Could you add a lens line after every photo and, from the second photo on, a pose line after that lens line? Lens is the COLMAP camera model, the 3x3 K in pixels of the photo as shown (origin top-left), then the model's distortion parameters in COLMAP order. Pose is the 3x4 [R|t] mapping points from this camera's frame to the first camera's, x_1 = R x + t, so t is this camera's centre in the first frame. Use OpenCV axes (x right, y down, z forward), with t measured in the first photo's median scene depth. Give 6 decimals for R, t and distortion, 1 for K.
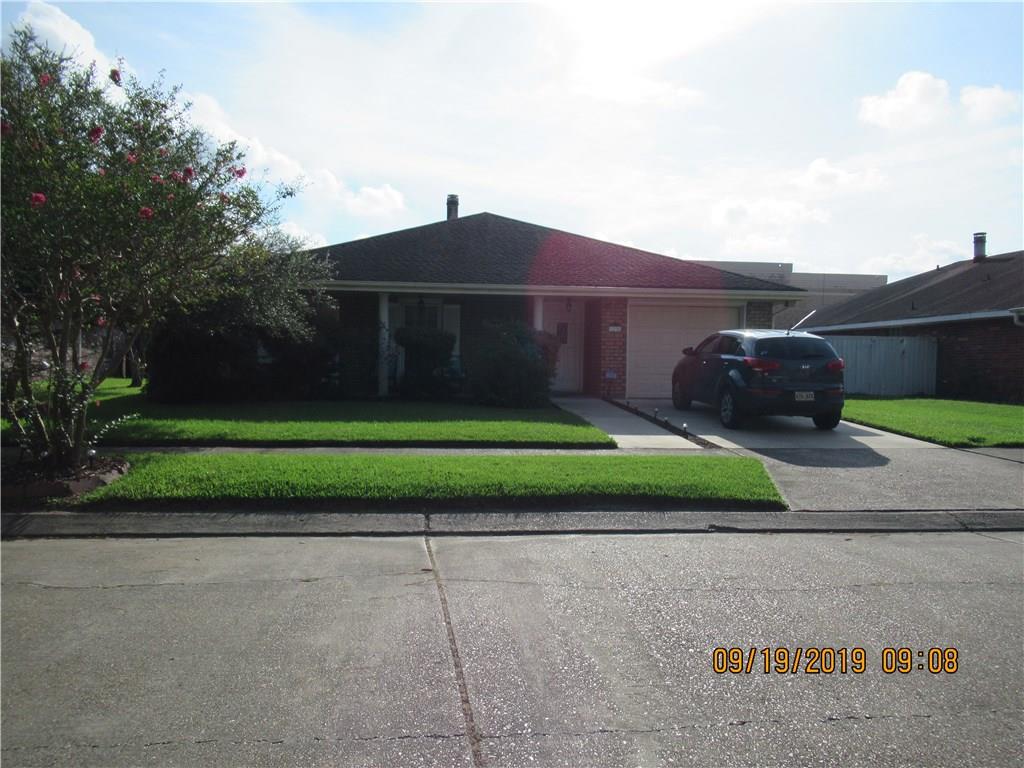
lens RADIAL K [[720.9, 0, 512.0], [0, 720.9, 384.0], [0, 0, 1]] dist [-0.001619, 0.000345]
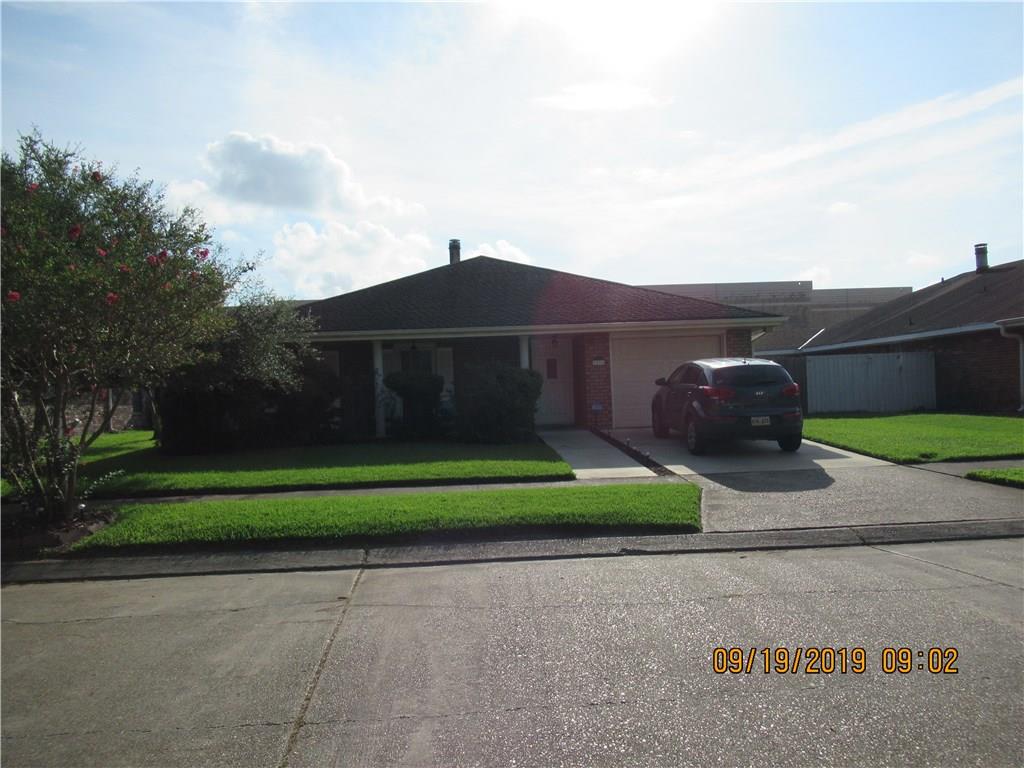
lens RADIAL K [[720.9, 0, 512.0], [0, 720.9, 384.0], [0, 0, 1]] dist [-0.001619, 0.000345]
pose [[0.997389, -0.051571, -0.050544, 0.150493], [0.049373, 0.997818, -0.043827, -0.013259], [0.052693, 0.041217, 0.997760, -0.100220]]
